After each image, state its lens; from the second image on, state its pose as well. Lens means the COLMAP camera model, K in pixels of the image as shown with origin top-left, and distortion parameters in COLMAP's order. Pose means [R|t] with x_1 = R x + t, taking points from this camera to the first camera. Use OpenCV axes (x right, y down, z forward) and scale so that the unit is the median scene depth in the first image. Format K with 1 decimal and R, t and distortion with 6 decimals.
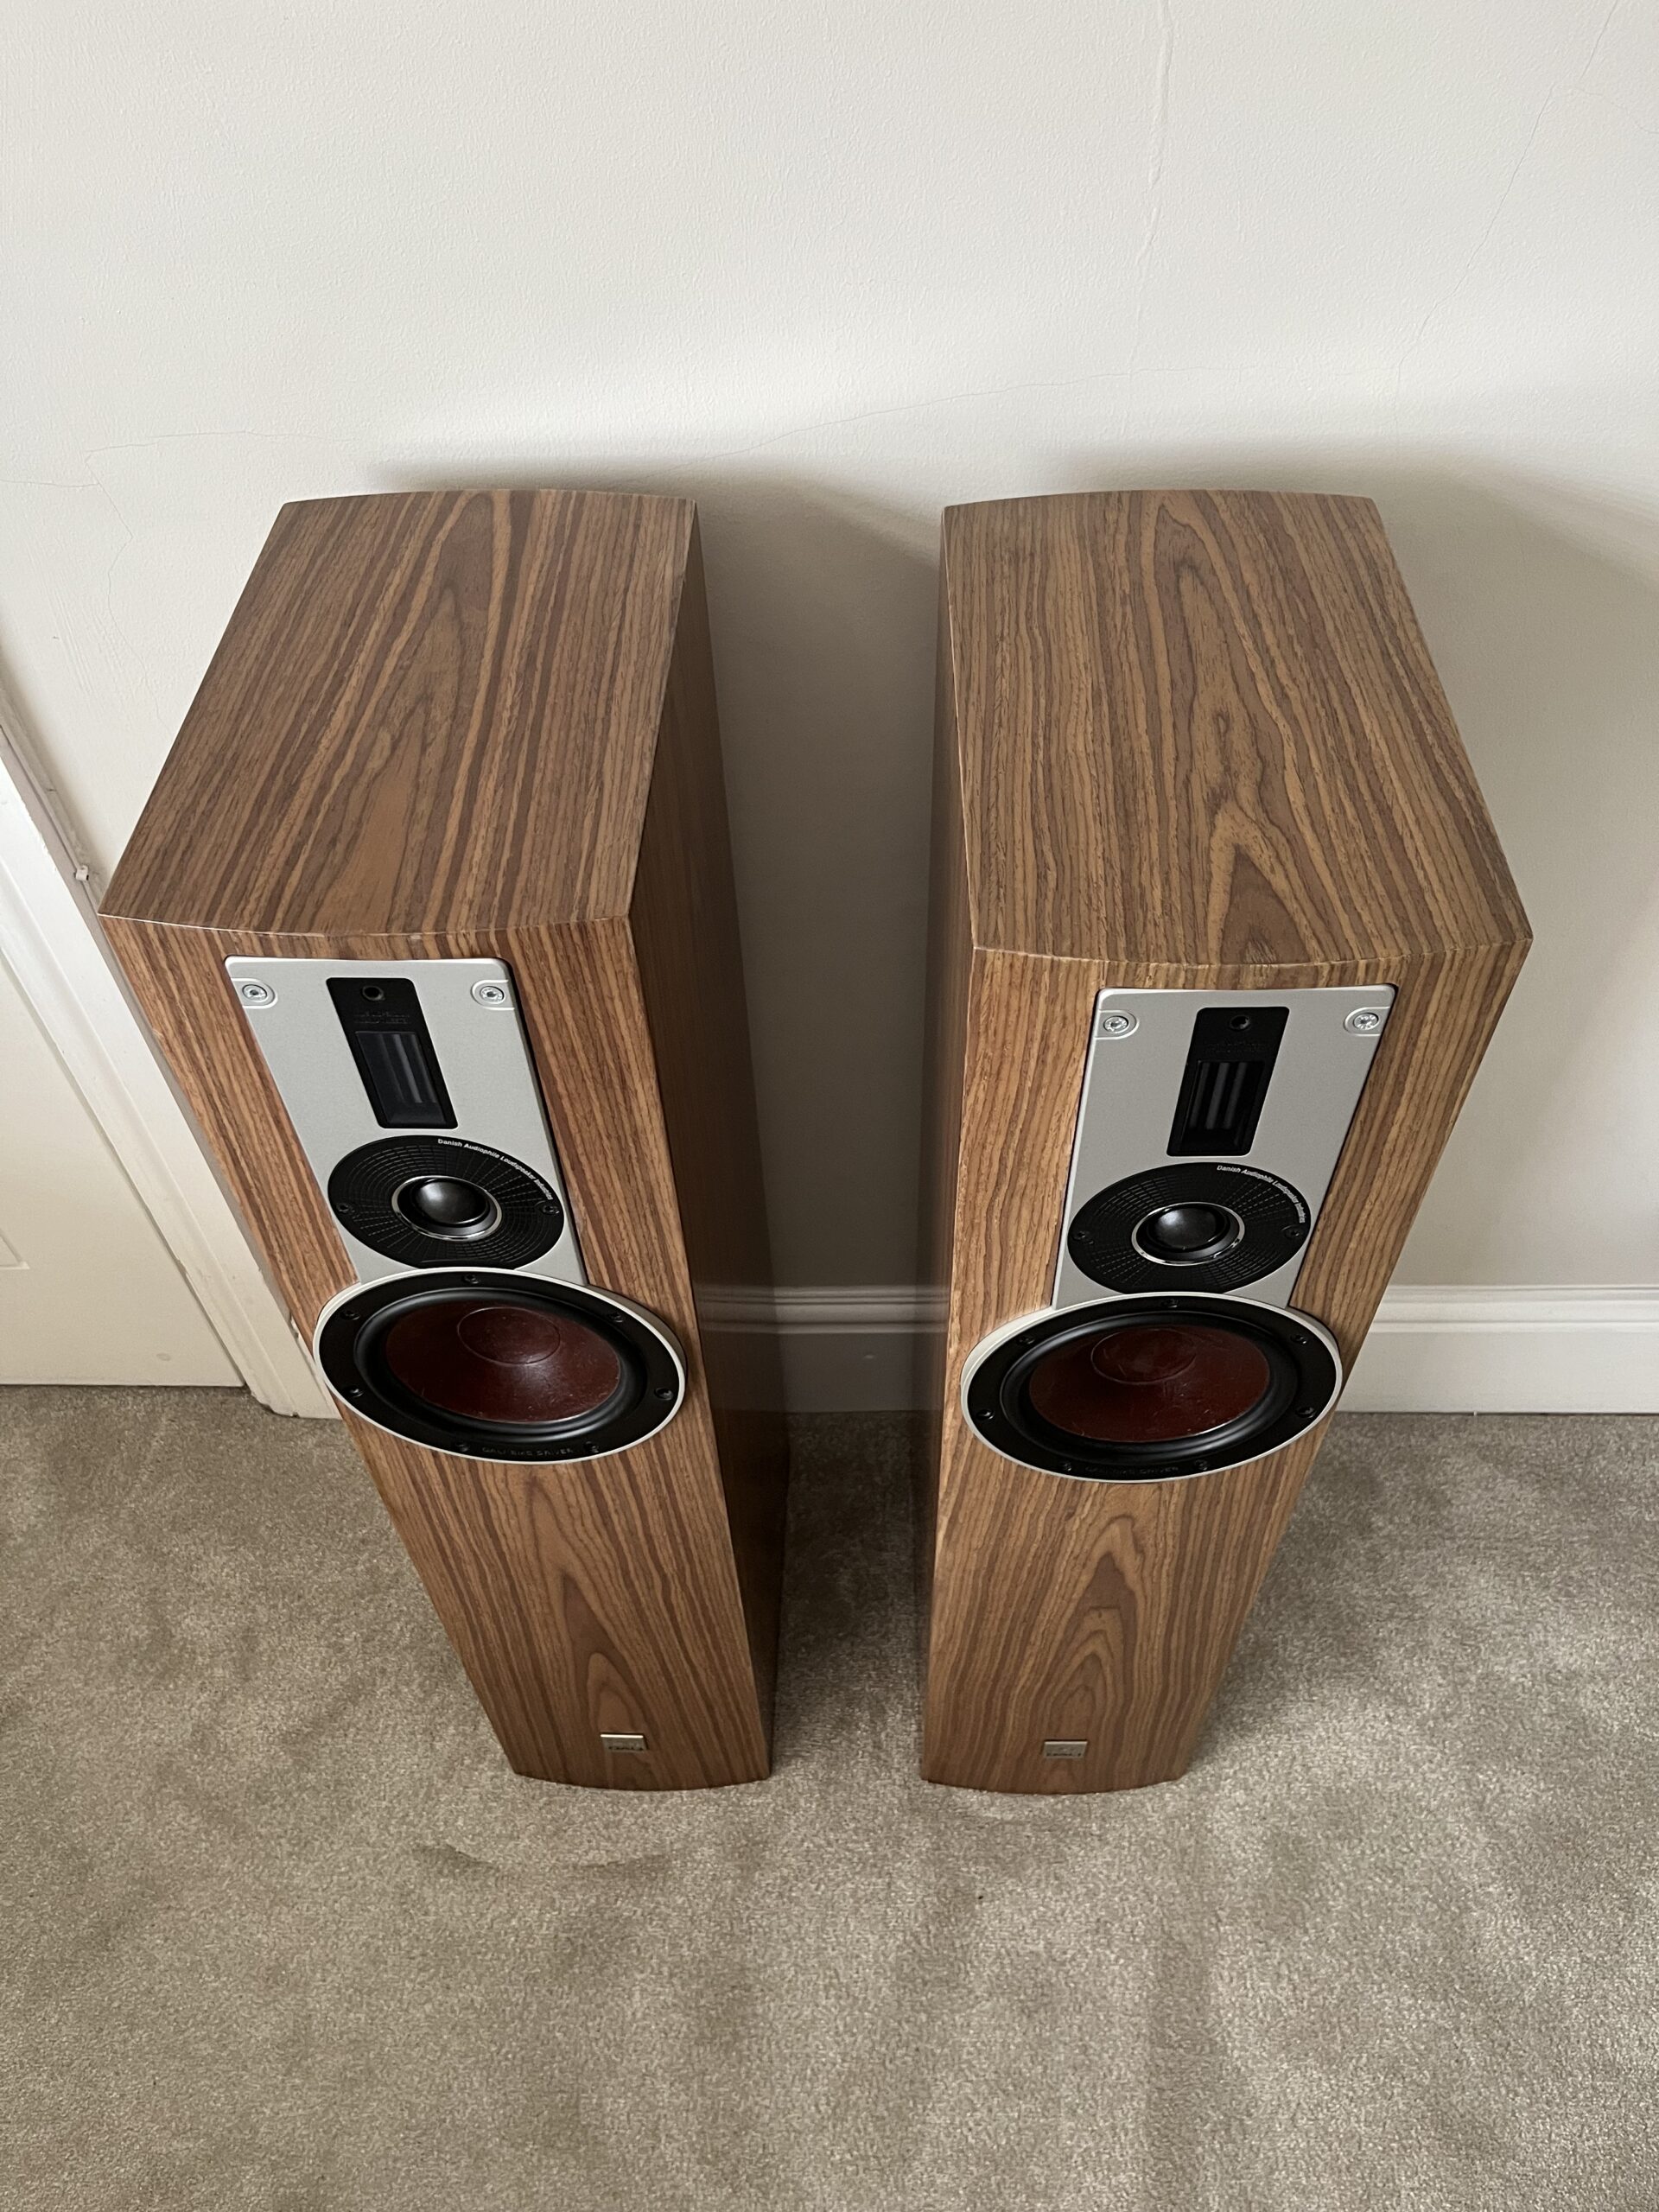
lens RADIAL K [[1693.8, 0, 824.2], [0, 1693.8, 1112.0], [0, 0, 1]] dist [0.054846, -0.071372]
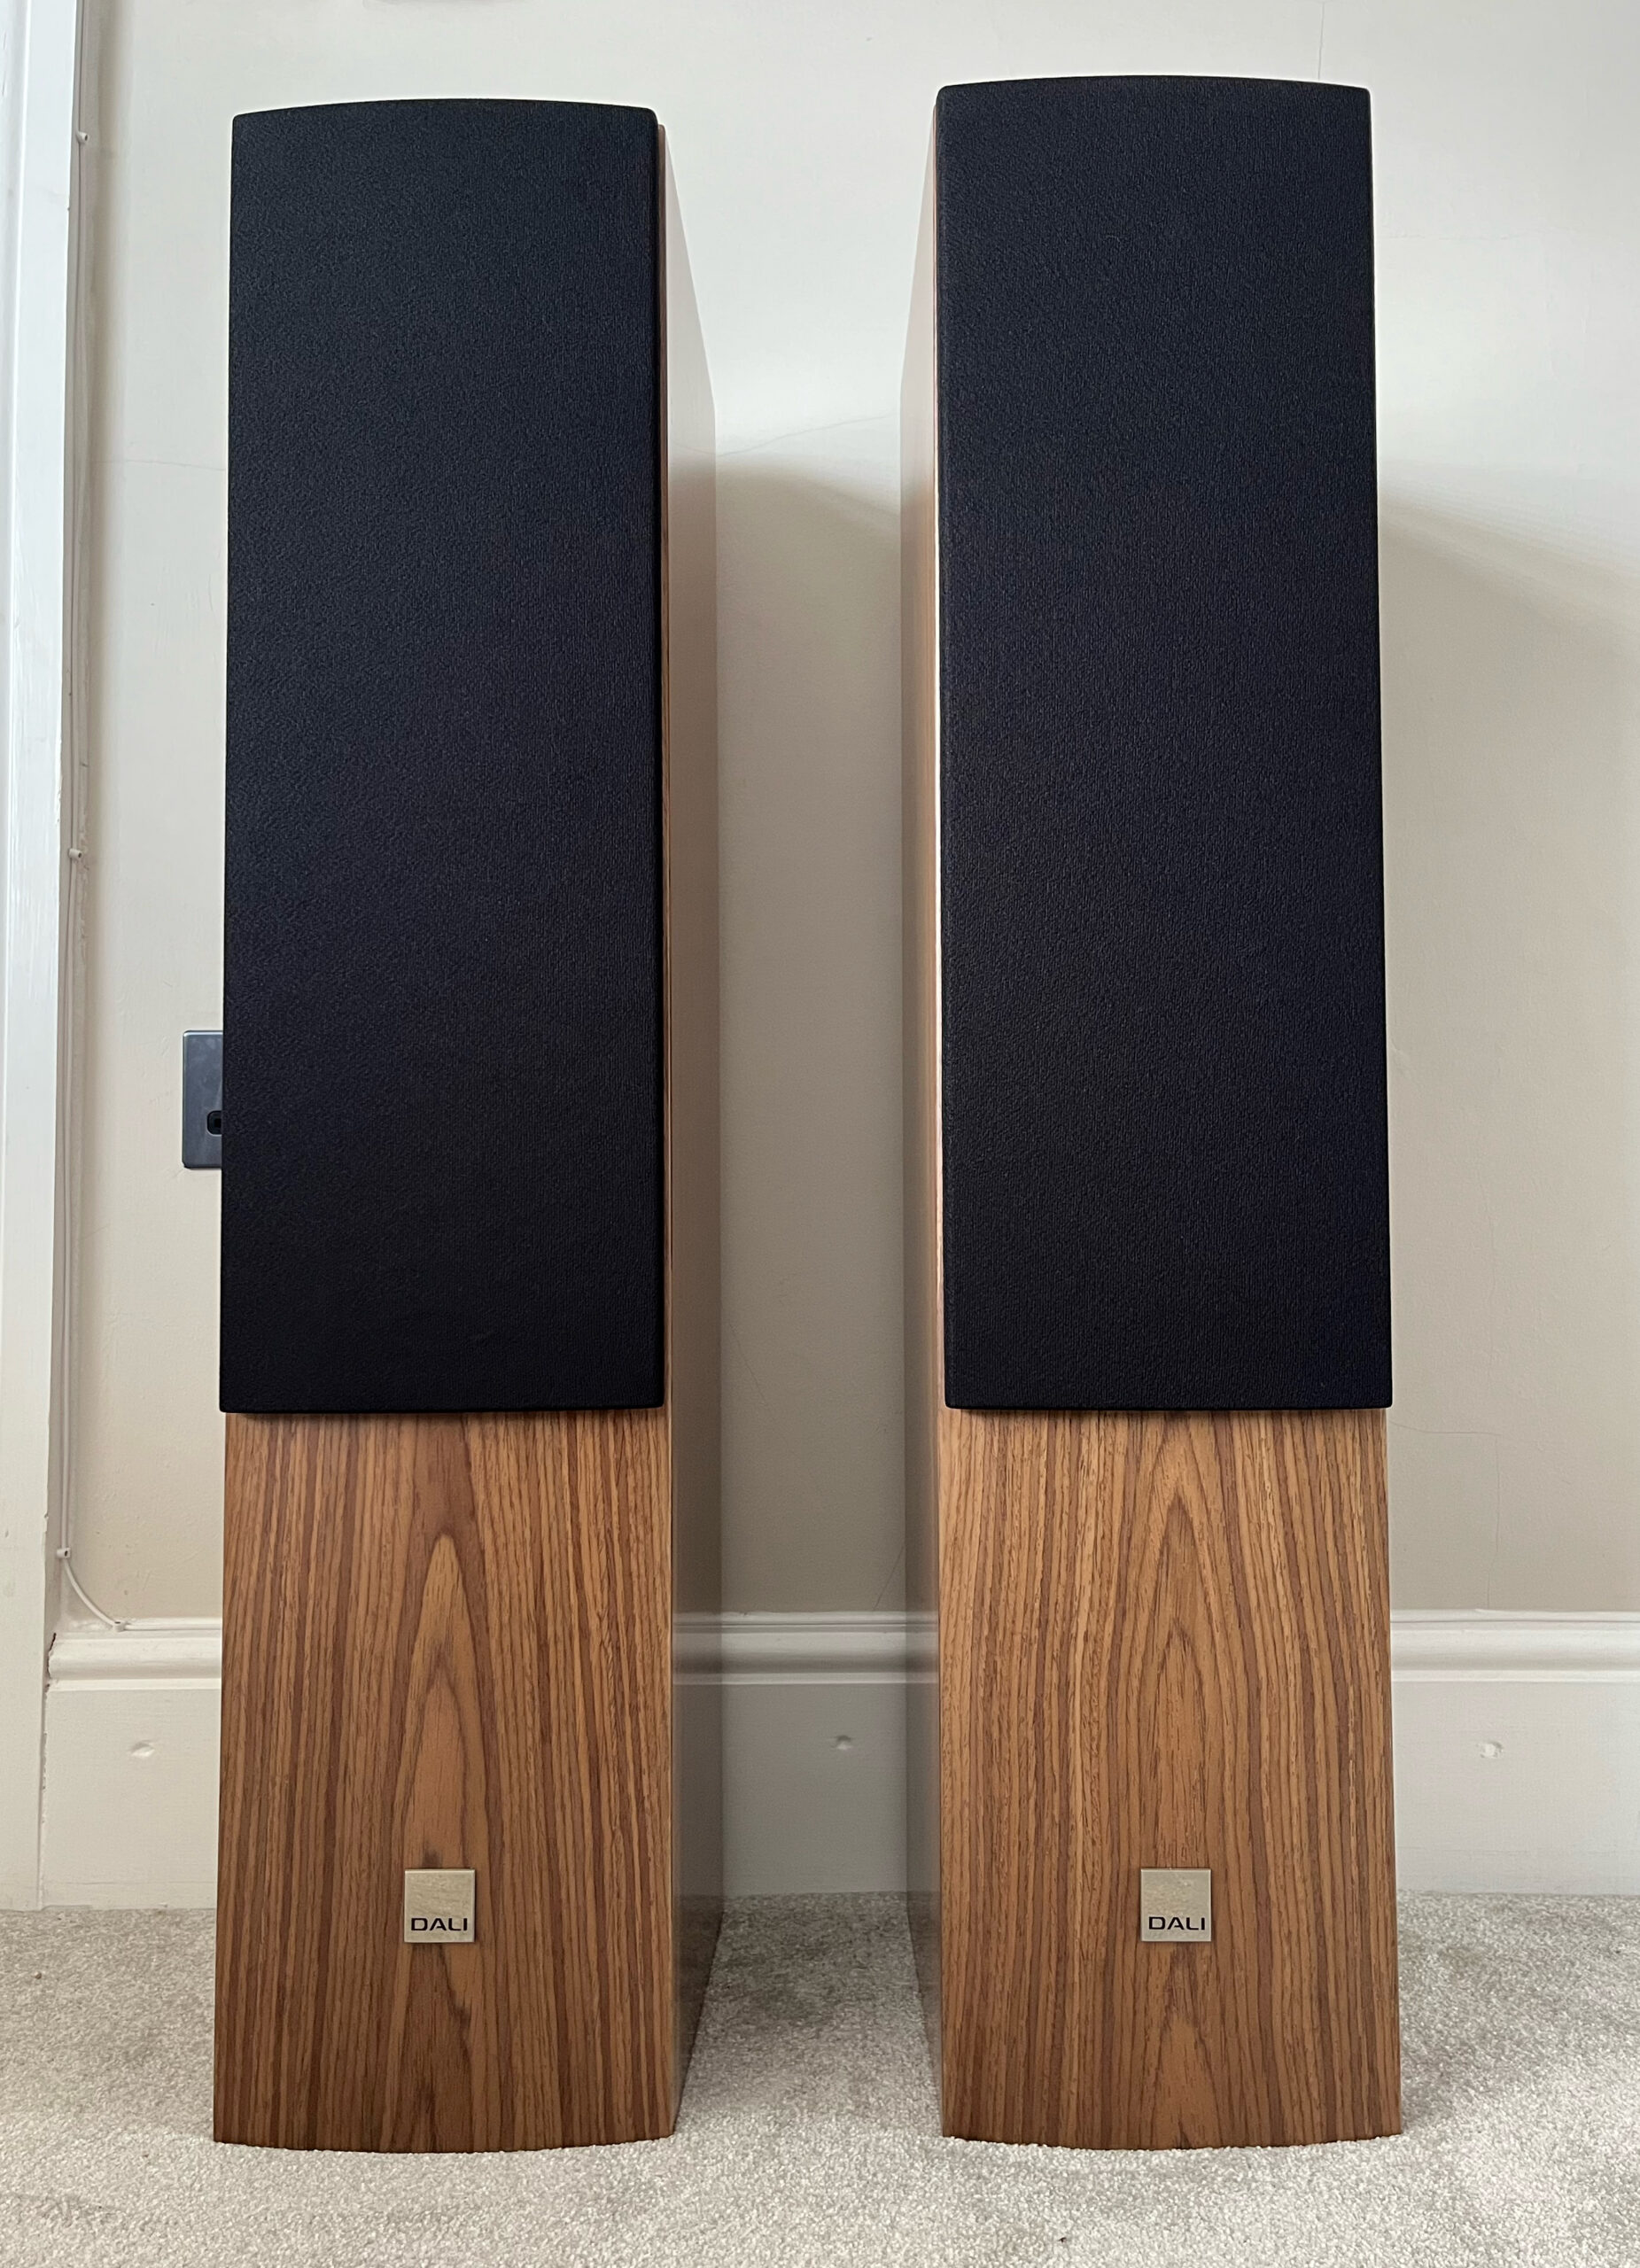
lens RADIAL K [[1911.9, 0, 832.3], [0, 1911.9, 1112.4], [0, 0, 1]] dist [0.036325, -0.027963]
pose [[0.999569, 0.023628, 0.017428, 0.002434], [0.000296, 0.585447, -0.810710, 1.024557], [-0.029358, 0.810366, 0.585188, 0.514112]]
